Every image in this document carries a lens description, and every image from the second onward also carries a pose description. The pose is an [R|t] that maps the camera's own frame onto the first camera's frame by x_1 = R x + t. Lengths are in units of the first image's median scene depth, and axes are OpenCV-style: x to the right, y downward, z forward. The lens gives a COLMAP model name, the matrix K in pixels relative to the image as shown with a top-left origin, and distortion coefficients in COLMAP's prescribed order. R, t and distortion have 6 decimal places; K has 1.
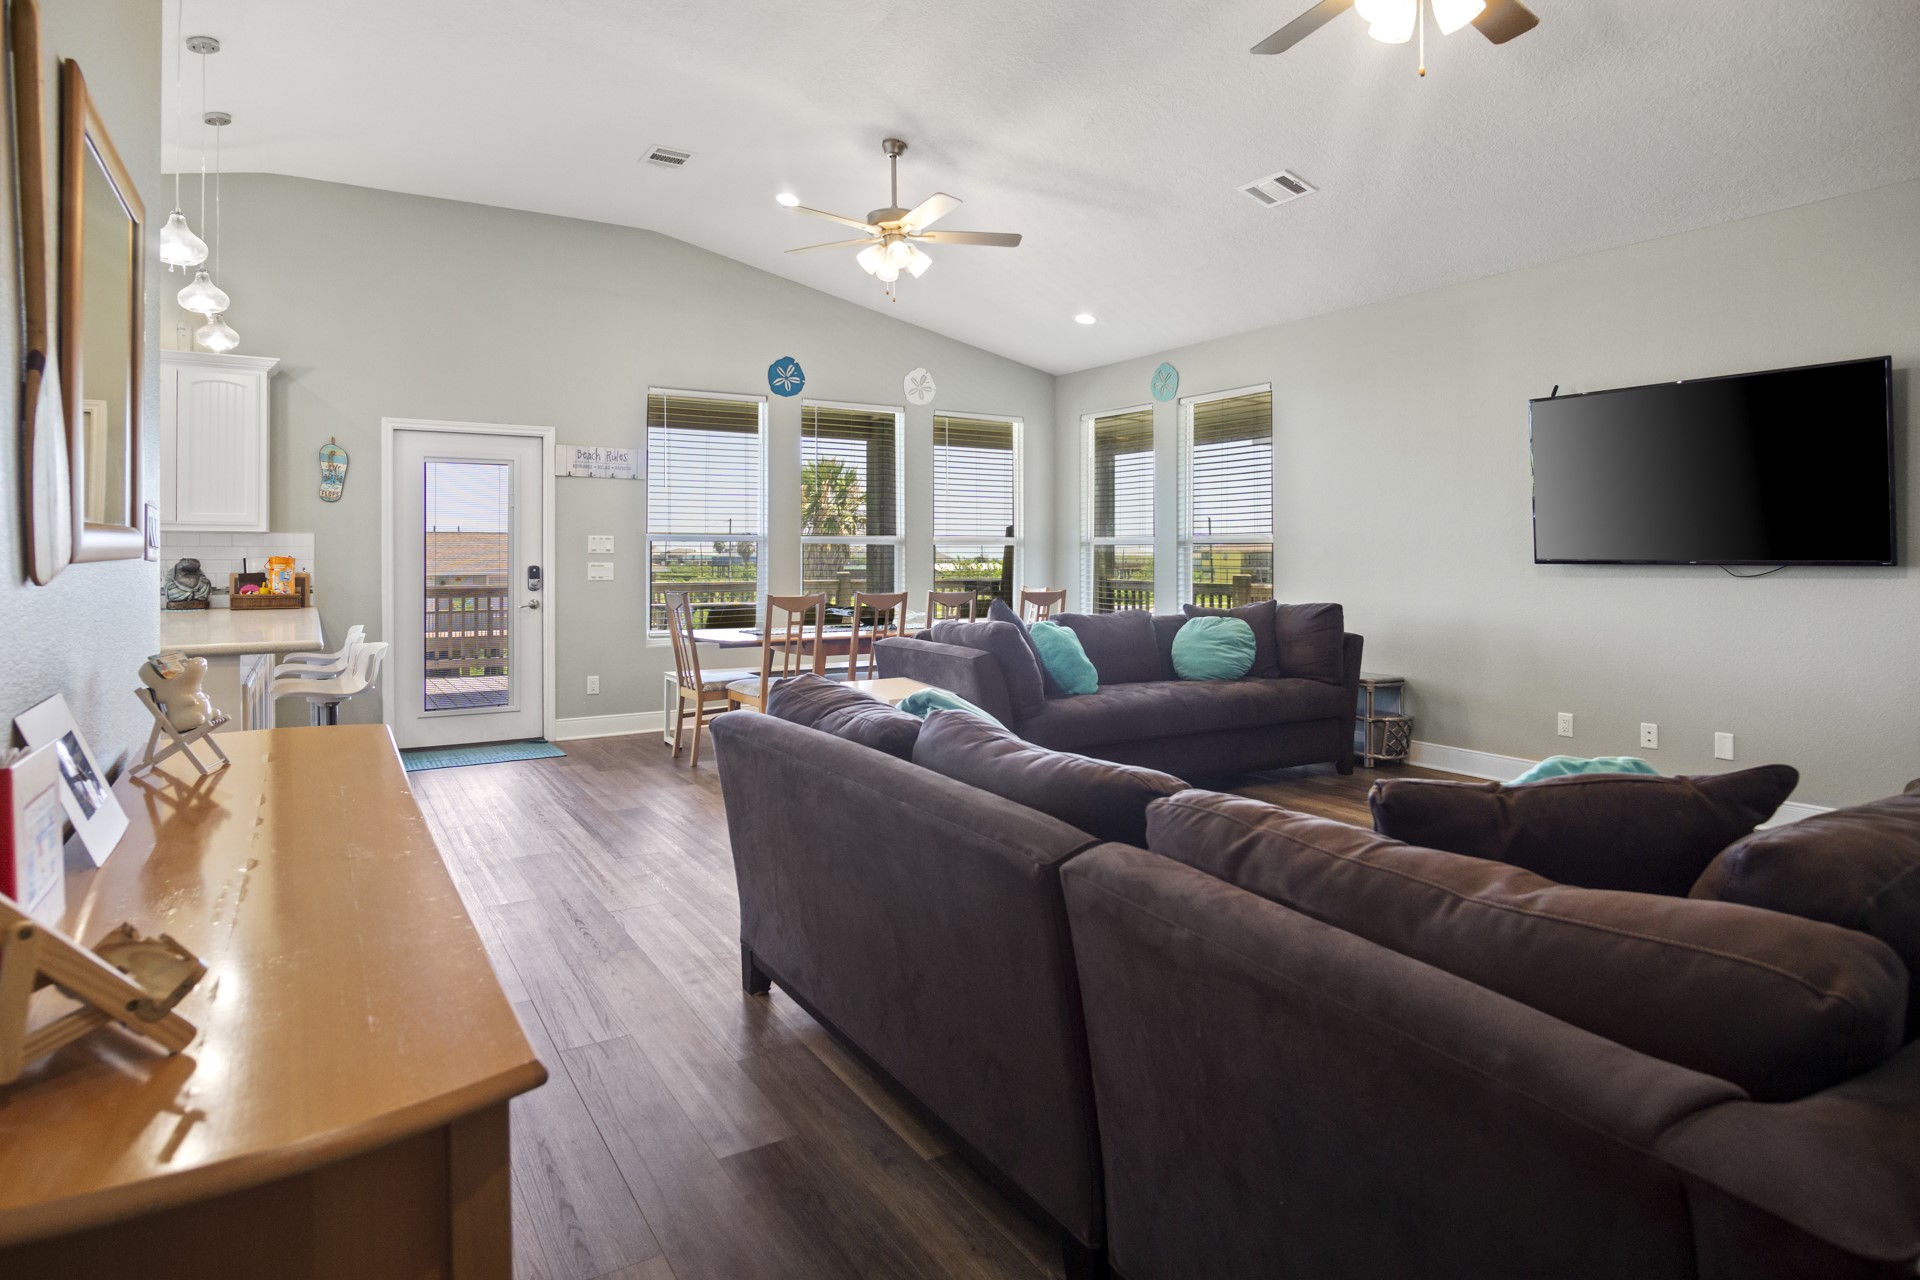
lens RADIAL K [[1055.9, 0, 937.7], [0, 1055.9, 558.2], [0, 0, 1]] dist [-0.030048, 0.000736]
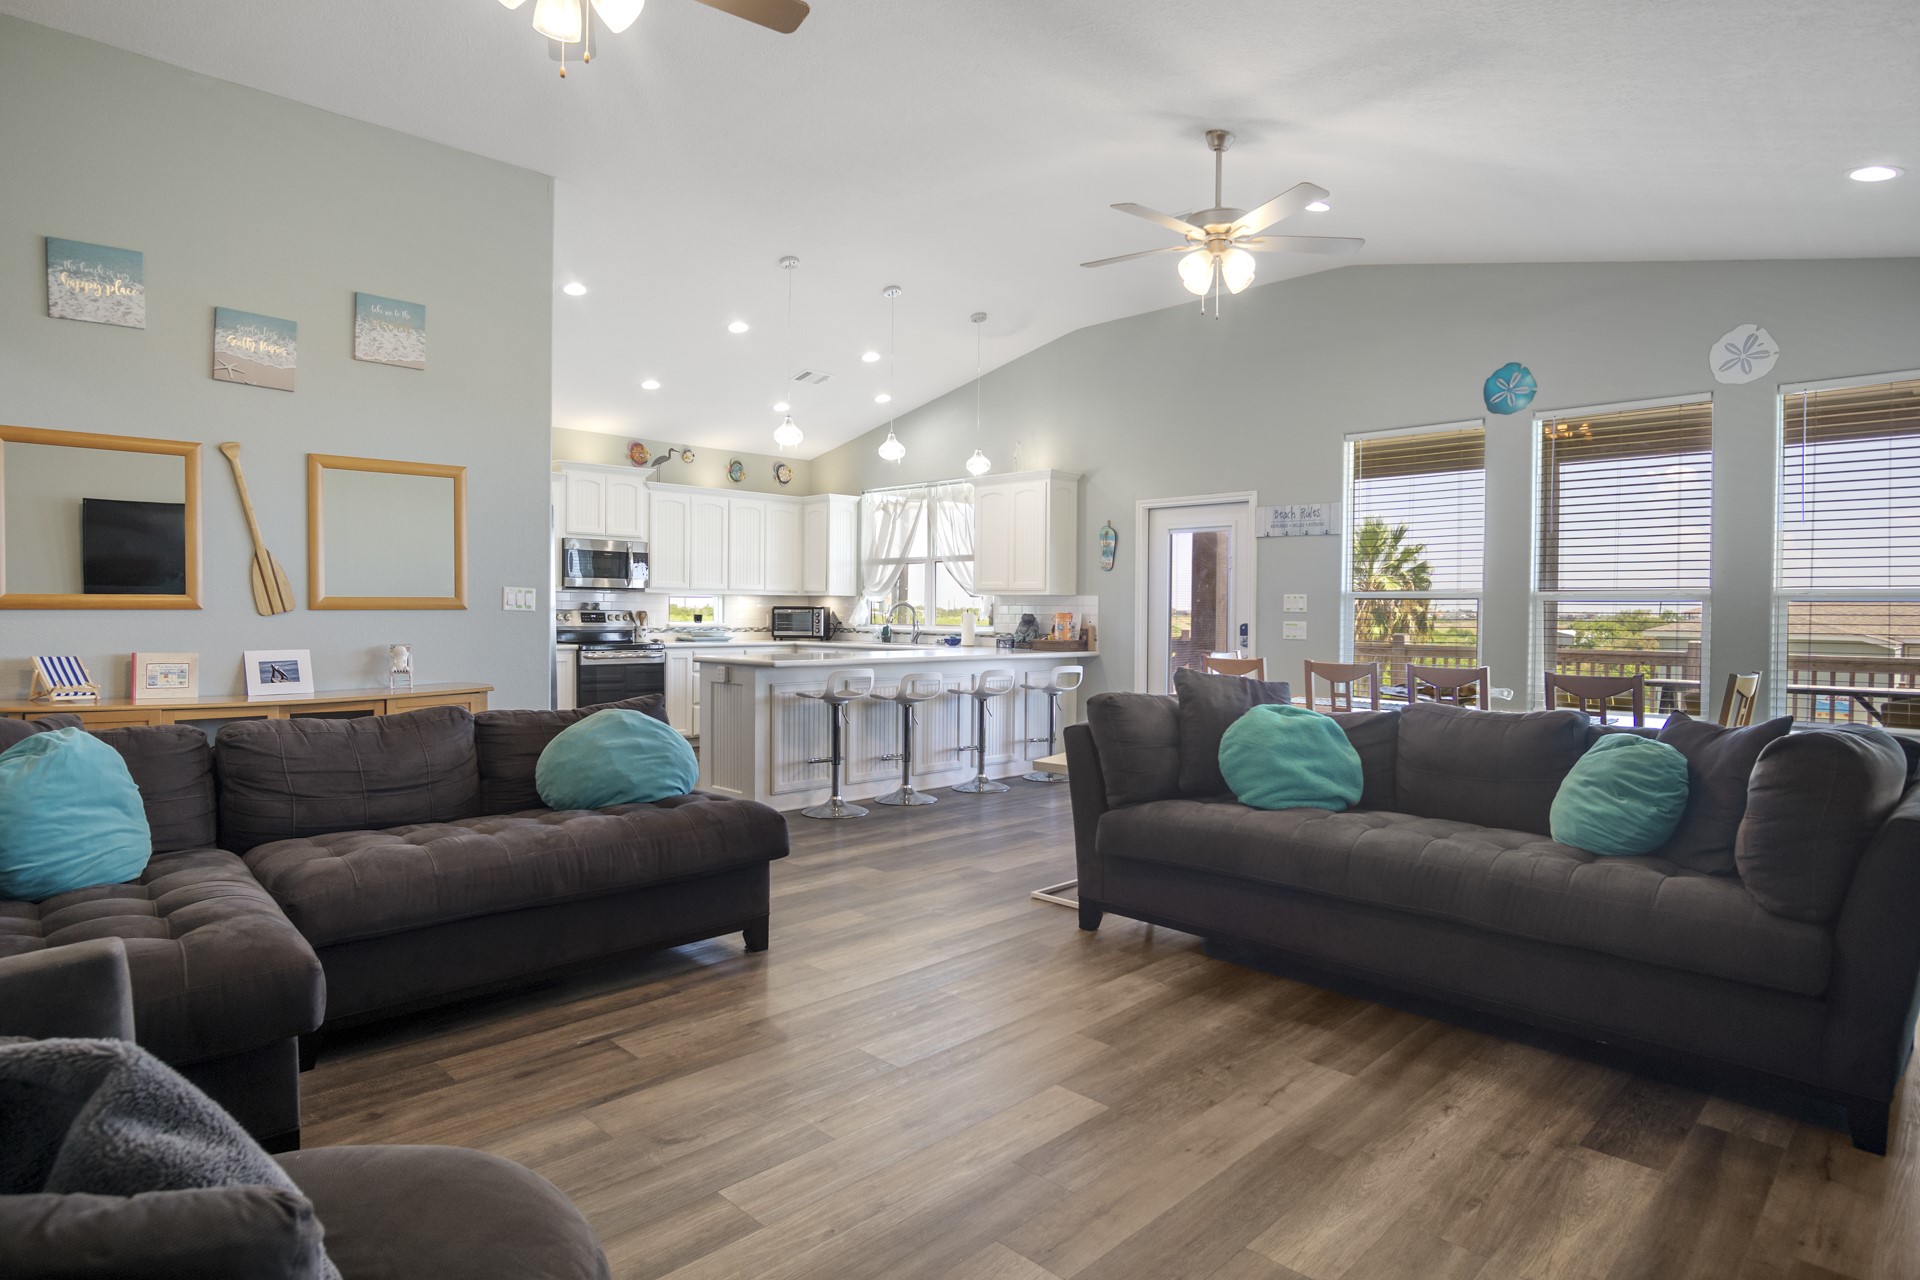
lens RADIAL K [[1044.6, 0, 909.6], [0, 1044.6, 634.3], [0, 0, 1]] dist [-0.026528, 0.000942]
pose [[0.212643, 0.024632, -0.976820, 0.634964], [-0.010228, 0.999684, 0.022982, -0.002410], [0.977076, 0.005104, 0.212827, 0.487216]]
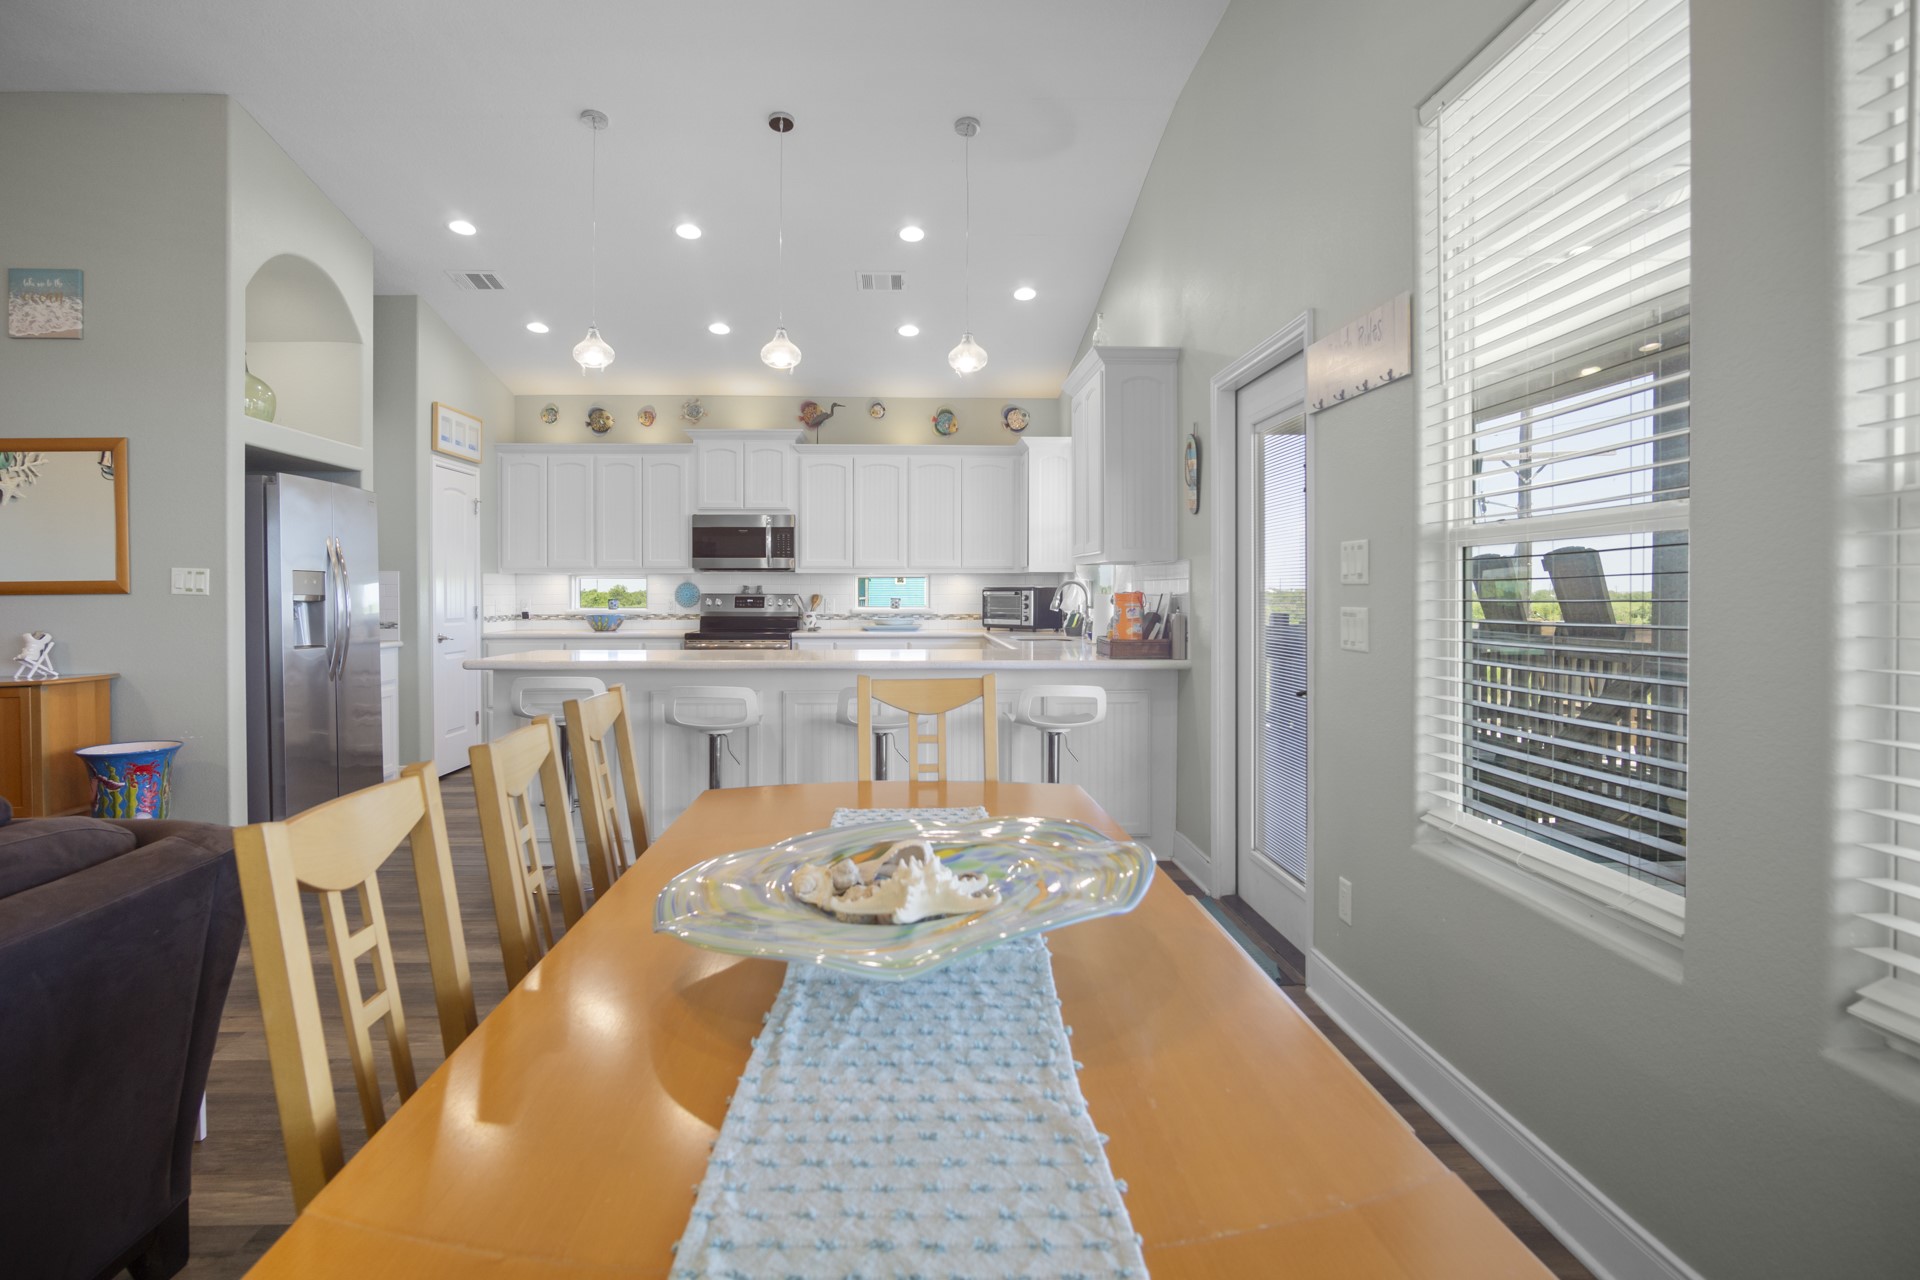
lens RADIAL K [[1047.5, 0, 986.5], [0, 1047.5, 602.1], [0, 0, 1]] dist [-0.020516, 0.003384]
pose [[-0.436114, 0.008205, -0.899854, 0.147156], [-0.000077, 0.999958, 0.009155, -0.000143], [0.899891, 0.004062, -0.436095, 1.221224]]
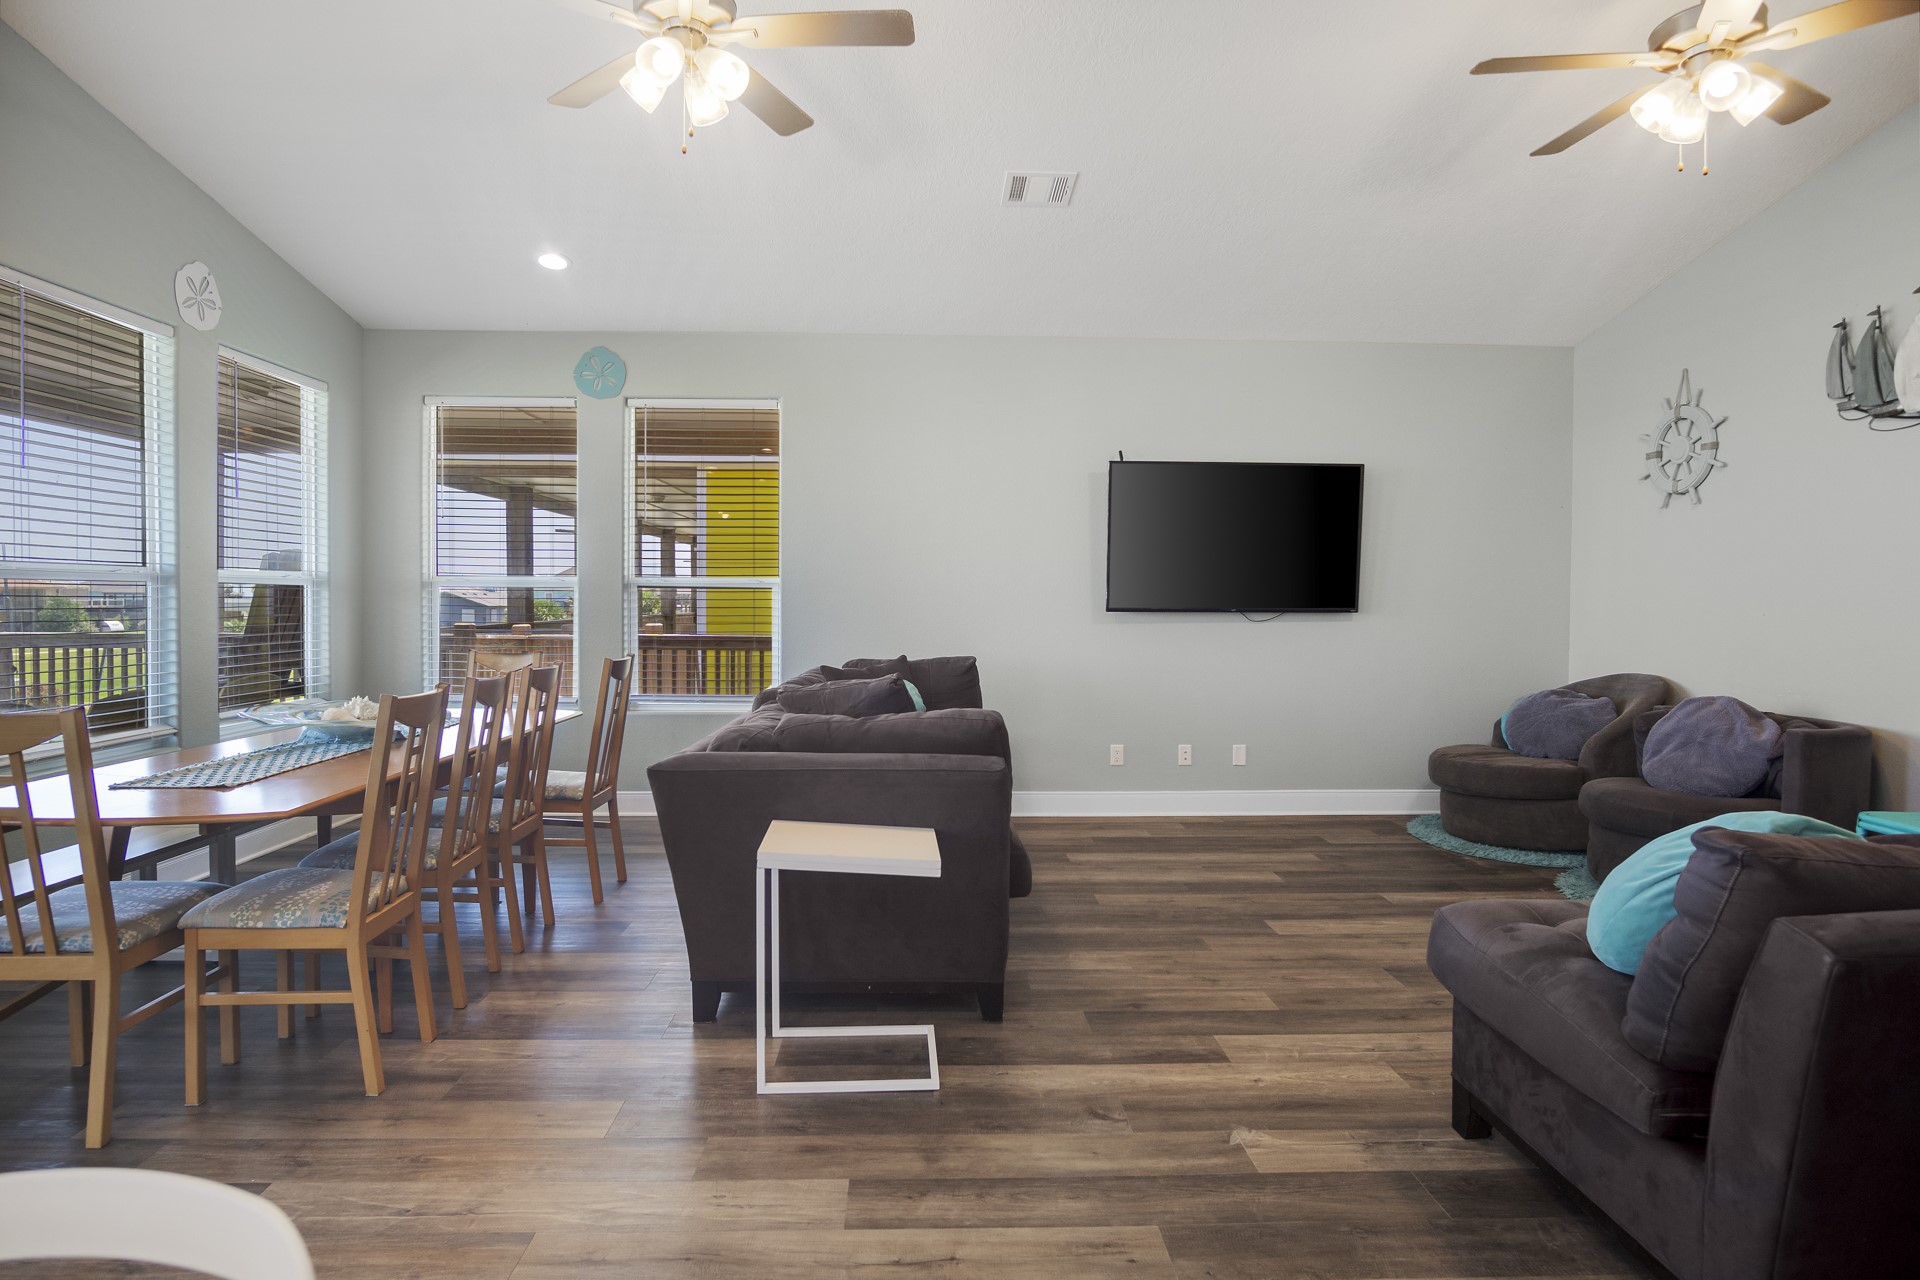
lens RADIAL K [[1049.7, 0, 944.4], [0, 1049.7, 614.1], [0, 0, 1]] dist [-0.027945, 0.004154]
pose [[0.483251, -0.010811, 0.875415, -0.395694], [-0.001609, 0.999911, 0.013237, -0.005490], [-0.875480, -0.007806, 0.483191, 0.516266]]
